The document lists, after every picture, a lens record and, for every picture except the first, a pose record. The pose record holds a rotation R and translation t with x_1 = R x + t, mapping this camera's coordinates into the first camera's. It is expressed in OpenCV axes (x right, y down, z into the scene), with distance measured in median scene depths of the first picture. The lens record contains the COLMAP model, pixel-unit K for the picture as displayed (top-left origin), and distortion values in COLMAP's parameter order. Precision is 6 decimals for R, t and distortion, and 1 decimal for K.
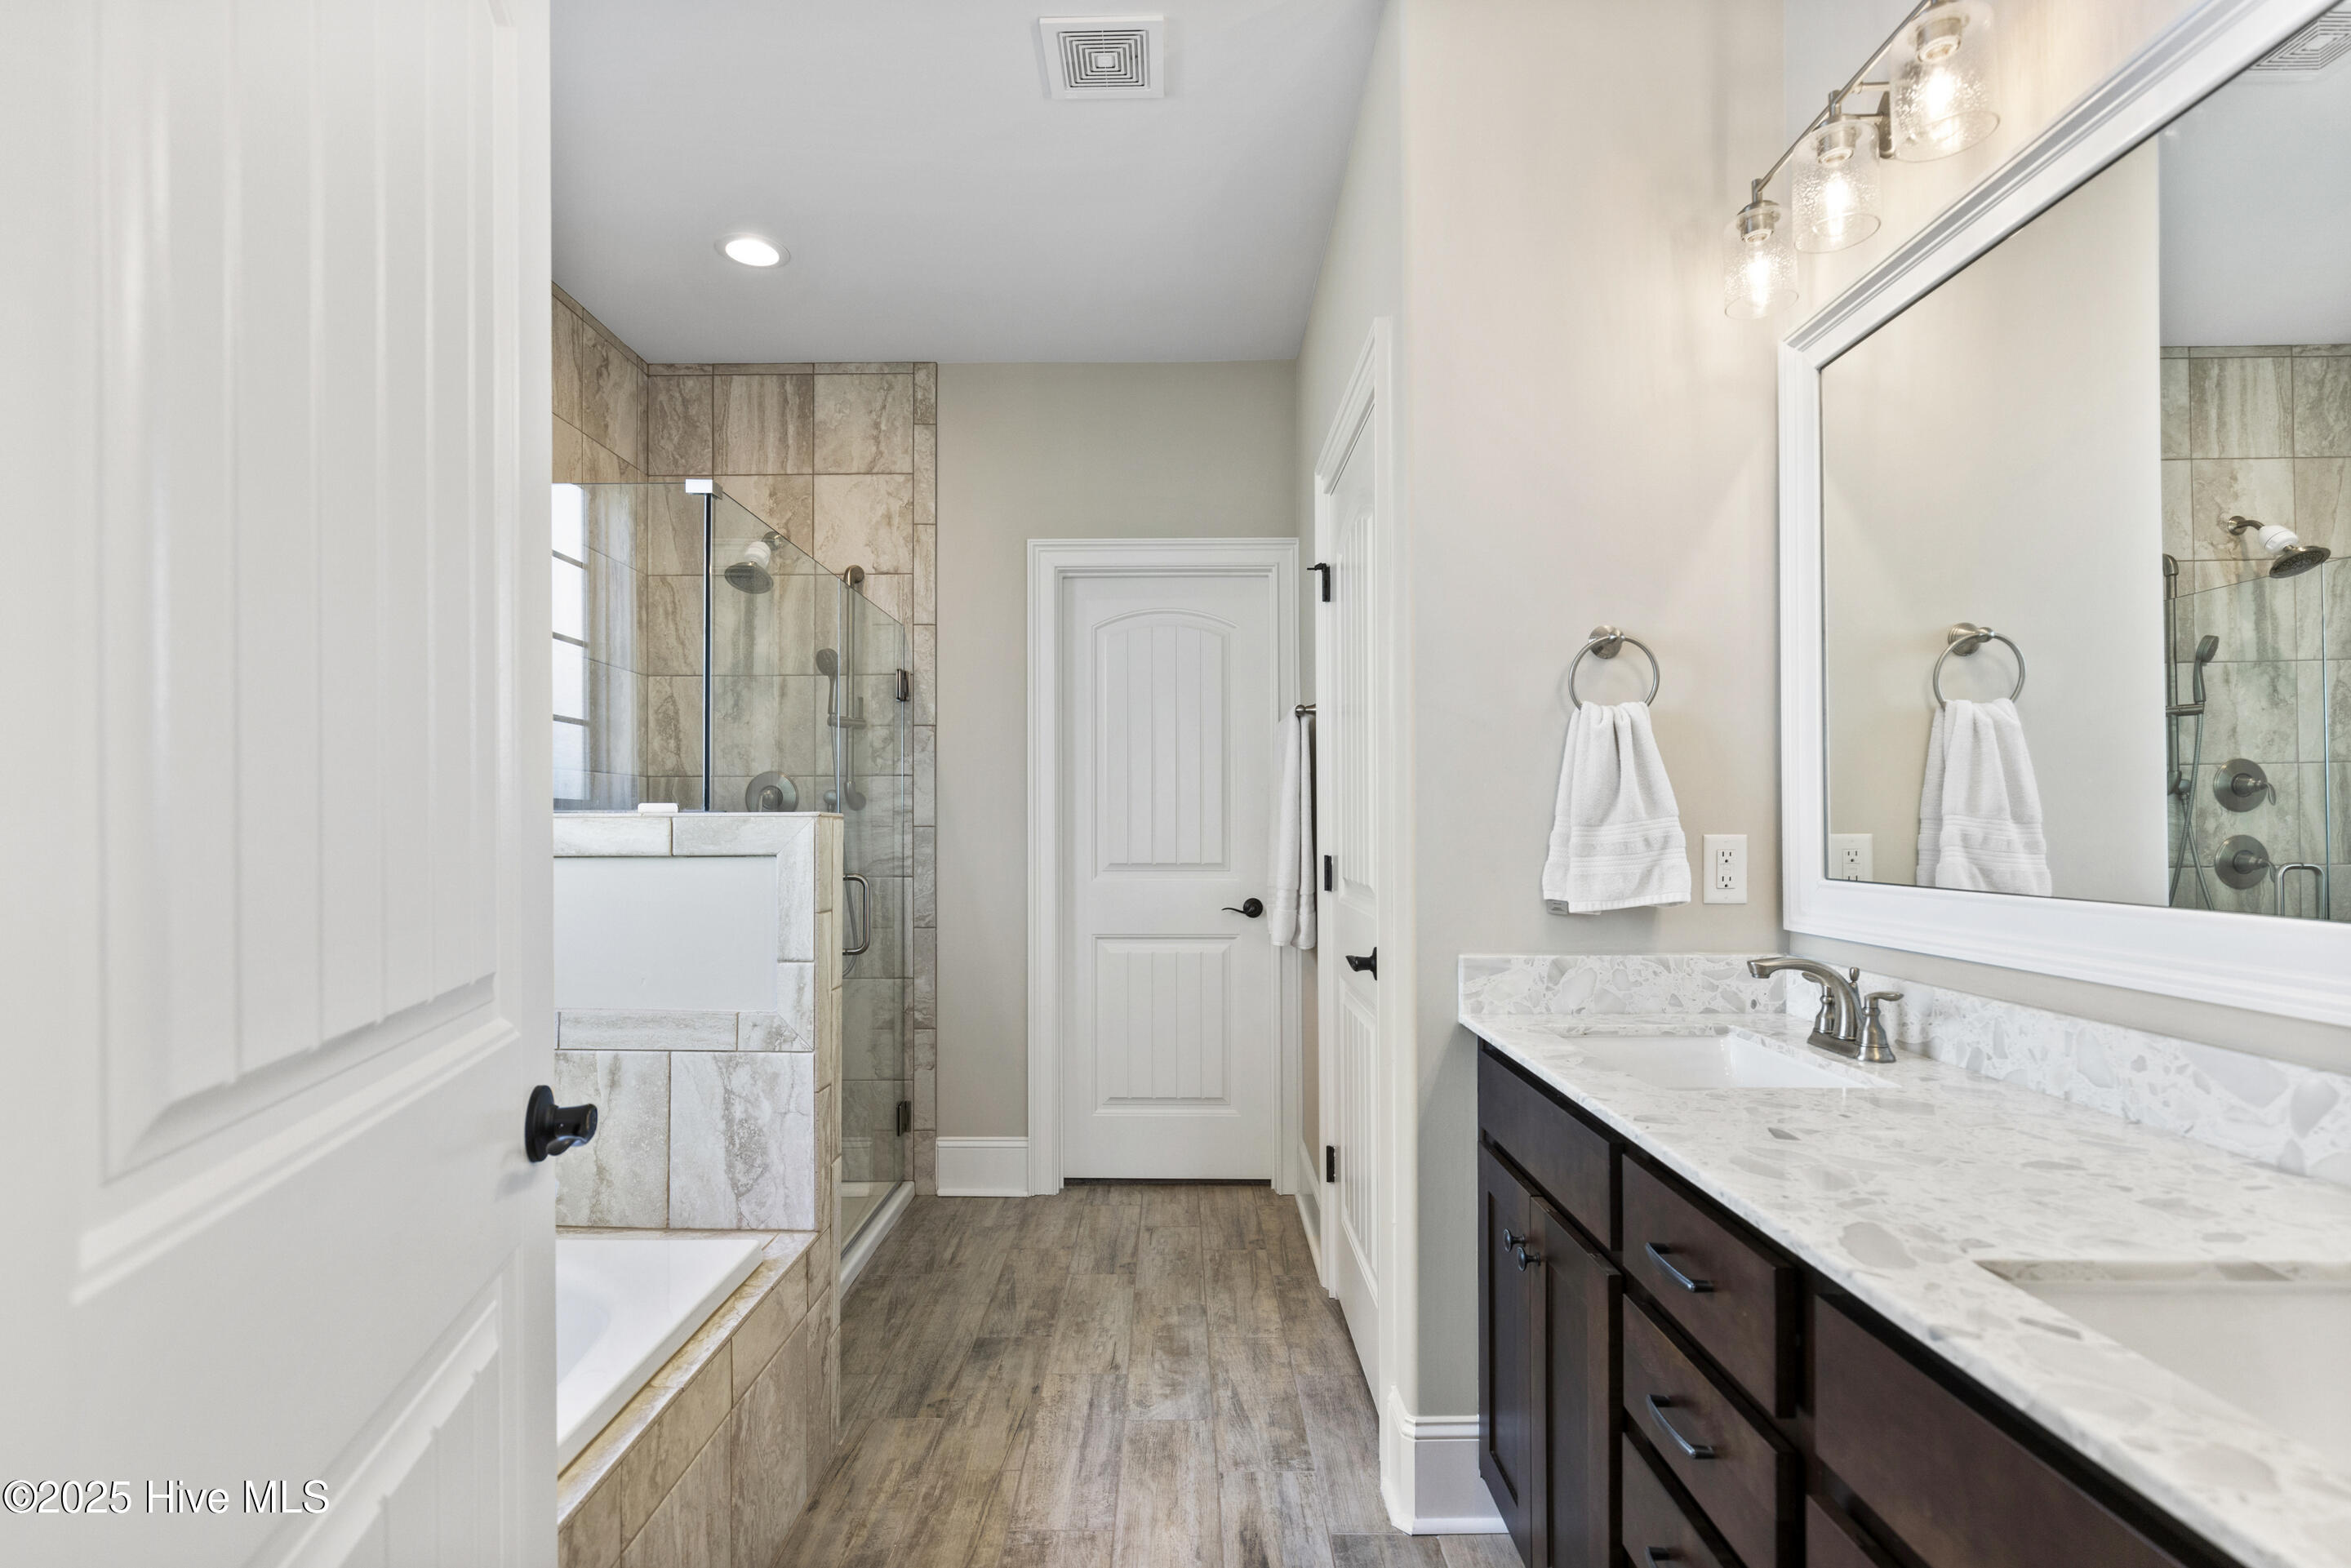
lens RADIAL K [[1158.0, 0, 1174.1], [0, 1158.0, 794.9], [0, 0, 1]] dist [-0.002699, -0.000349]
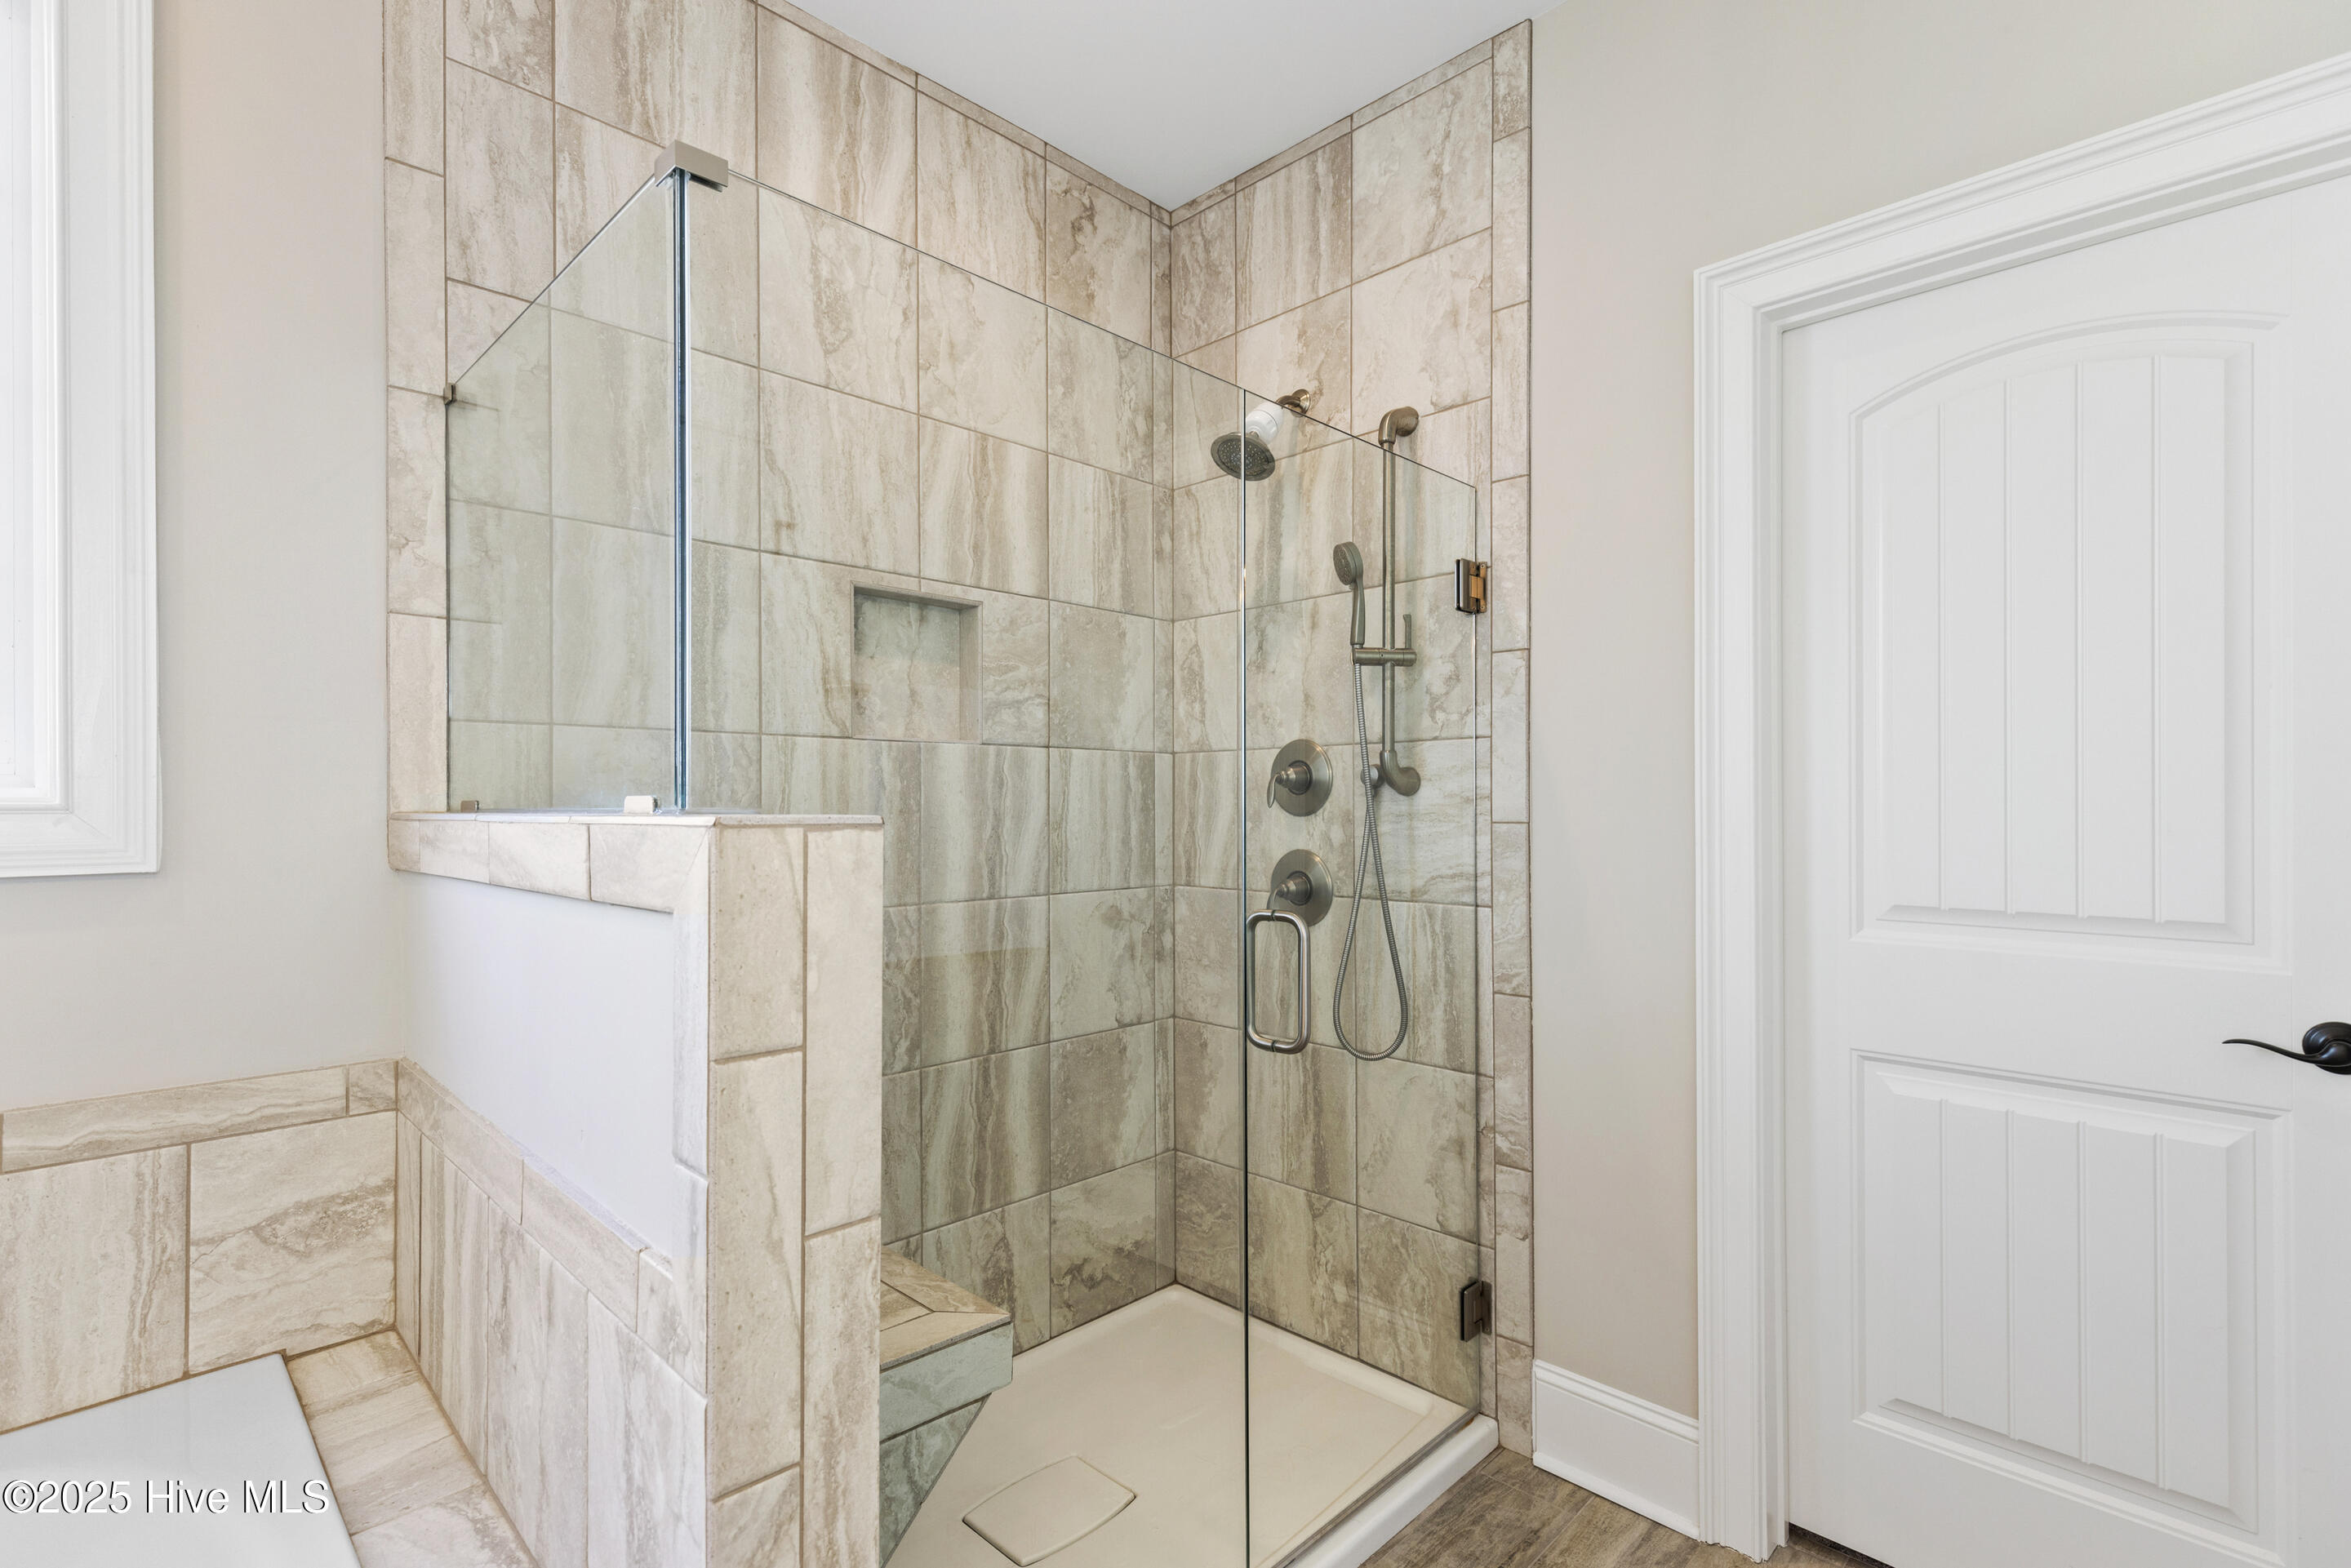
lens RADIAL K [[1080.6, 0, 1174.7], [0, 1080.6, 798.6], [0, 0, 1]] dist [0.010331, 0.000423]
pose [[0.716269, -0.002813, -0.697819, 0.045447], [0.019120, 0.999696, 0.015596, 0.003205], [0.697563, -0.024513, 0.716104, 0.487520]]
